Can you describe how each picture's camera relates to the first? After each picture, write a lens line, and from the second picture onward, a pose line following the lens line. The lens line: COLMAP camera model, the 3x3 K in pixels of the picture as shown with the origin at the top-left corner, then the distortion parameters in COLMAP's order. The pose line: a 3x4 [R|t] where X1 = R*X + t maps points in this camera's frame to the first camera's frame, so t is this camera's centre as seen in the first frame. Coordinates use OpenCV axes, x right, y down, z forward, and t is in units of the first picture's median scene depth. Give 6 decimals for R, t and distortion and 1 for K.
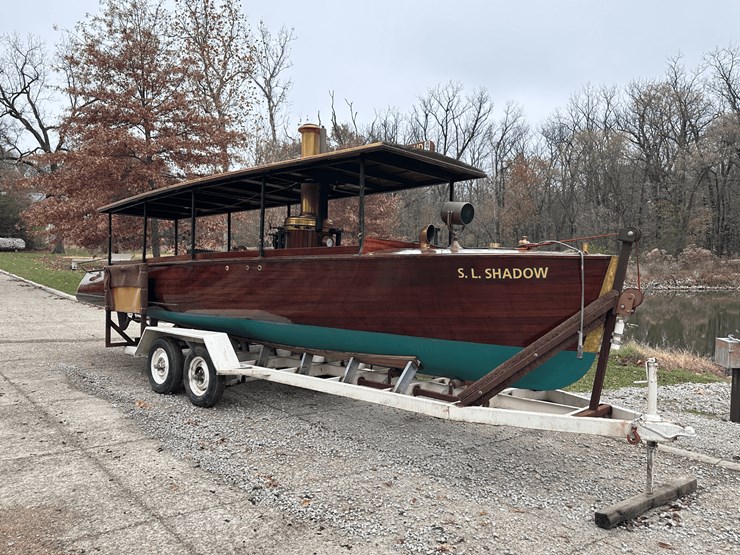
lens RADIAL K [[684.4, 0, 370.0], [0, 684.4, 277.5], [0, 0, 1]] dist [0.130579, -0.251715]
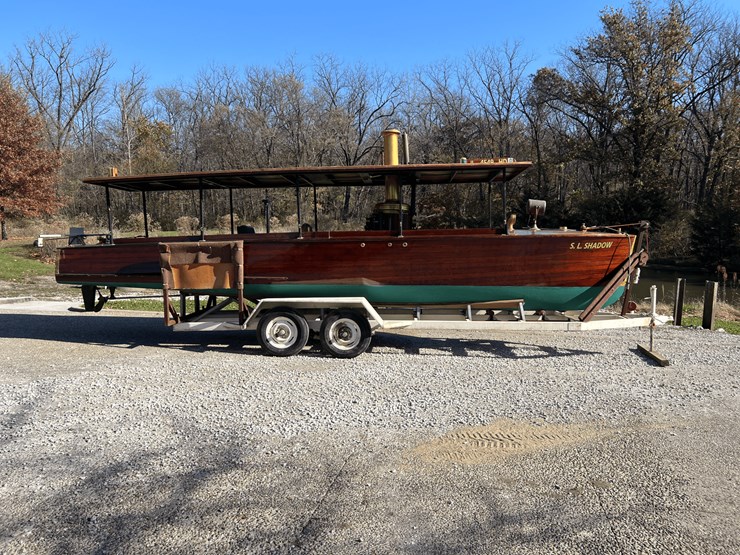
lens RADIAL K [[684.4, 0, 370.0], [0, 684.4, 277.5], [0, 0, 1]] dist [0.130579, -0.251715]
pose [[0.685759, -0.064865, 0.724932, -1.136877], [0.011697, 0.996874, 0.078132, -0.053075], [-0.727734, -0.045100, 0.684375, 0.150574]]
